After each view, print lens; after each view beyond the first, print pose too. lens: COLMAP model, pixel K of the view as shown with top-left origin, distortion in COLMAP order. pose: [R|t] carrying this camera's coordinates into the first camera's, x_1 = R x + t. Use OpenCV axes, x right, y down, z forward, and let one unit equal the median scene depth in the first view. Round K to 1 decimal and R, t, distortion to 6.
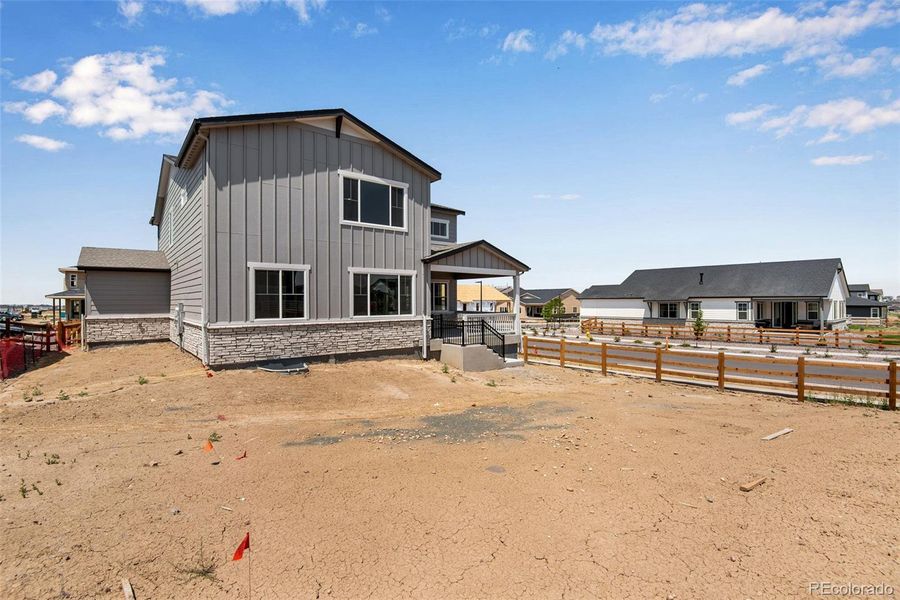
lens RADIAL K [[414.1, 0, 445.0], [0, 414.1, 302.9], [0, 0, 1]] dist [-0.018858, -0.000277]
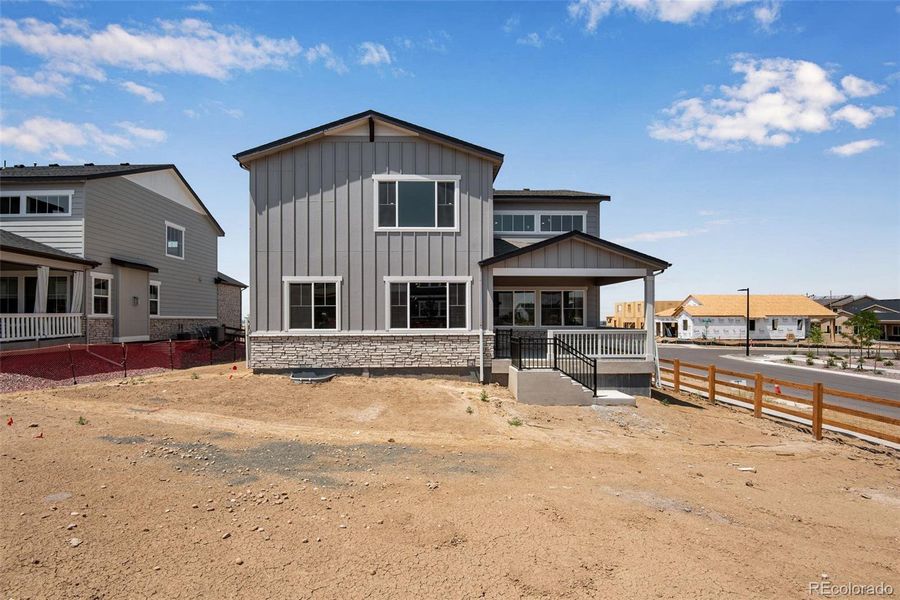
lens RADIAL K [[440.5, 0, 449.4], [0, 440.5, 318.1], [0, 0, 1]] dist [-0.001409, -0.033725]
pose [[0.796816, 0.001160, -0.604221, 0.479648], [-0.003033, 0.999993, -0.002079, 0.009784], [0.604214, 0.003490, 0.796814, 0.284398]]
